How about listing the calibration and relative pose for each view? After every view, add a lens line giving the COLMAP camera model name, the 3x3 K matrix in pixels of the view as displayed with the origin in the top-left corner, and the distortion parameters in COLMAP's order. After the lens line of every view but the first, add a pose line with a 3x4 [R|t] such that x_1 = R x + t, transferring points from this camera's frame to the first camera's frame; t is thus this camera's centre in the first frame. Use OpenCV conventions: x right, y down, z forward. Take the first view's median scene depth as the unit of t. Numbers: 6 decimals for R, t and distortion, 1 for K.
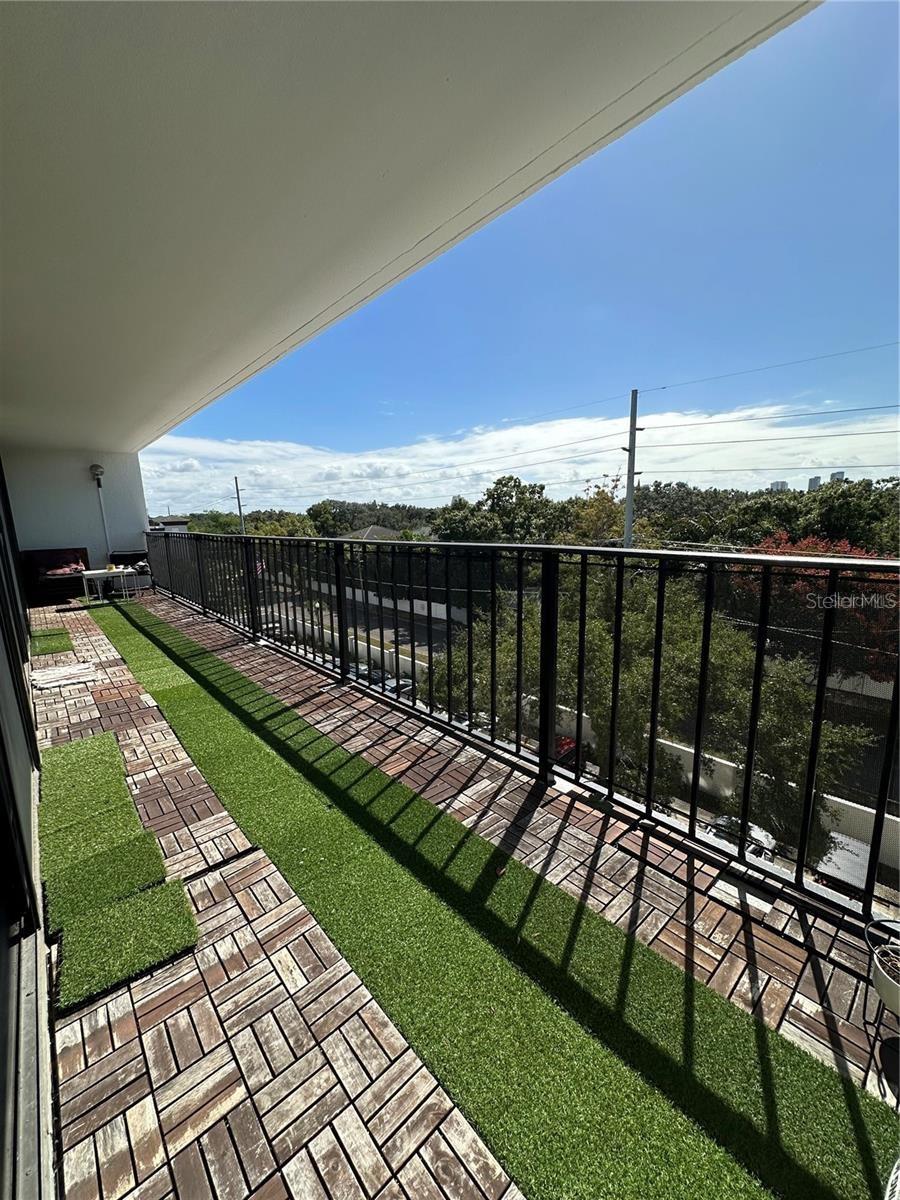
lens RADIAL K [[483.9, 0, 446.4], [0, 483.9, 603.9], [0, 0, 1]] dist [-0.004163, 0.000587]
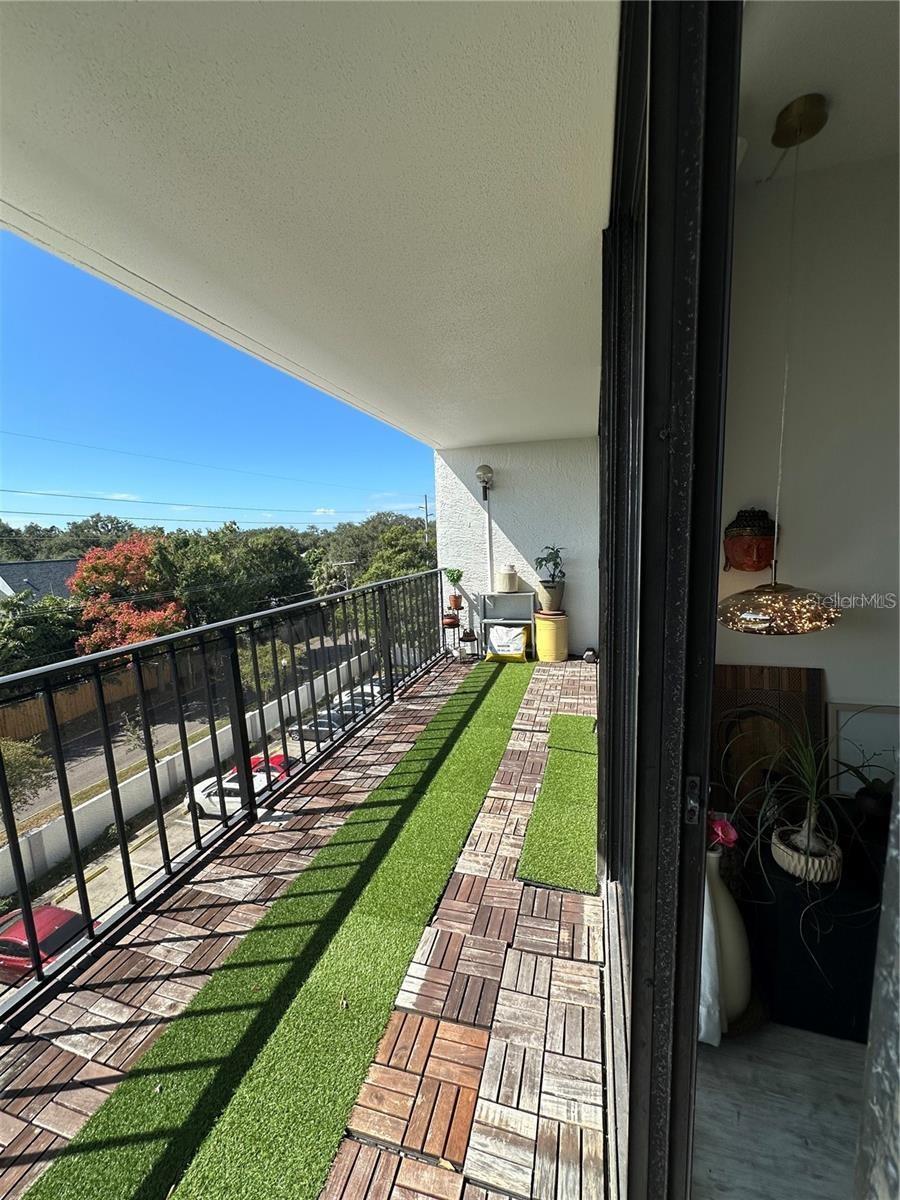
lens RADIAL K [[483.9, 0, 449.0], [0, 483.9, 606.9], [0, 0, 1]] dist [-0.004163, 0.000587]
pose [[-0.538930, -0.074143, 0.839081, -1.259945], [0.207344, 0.953794, 0.217454, -0.310194], [-0.816433, 0.291170, -0.498655, 1.374498]]
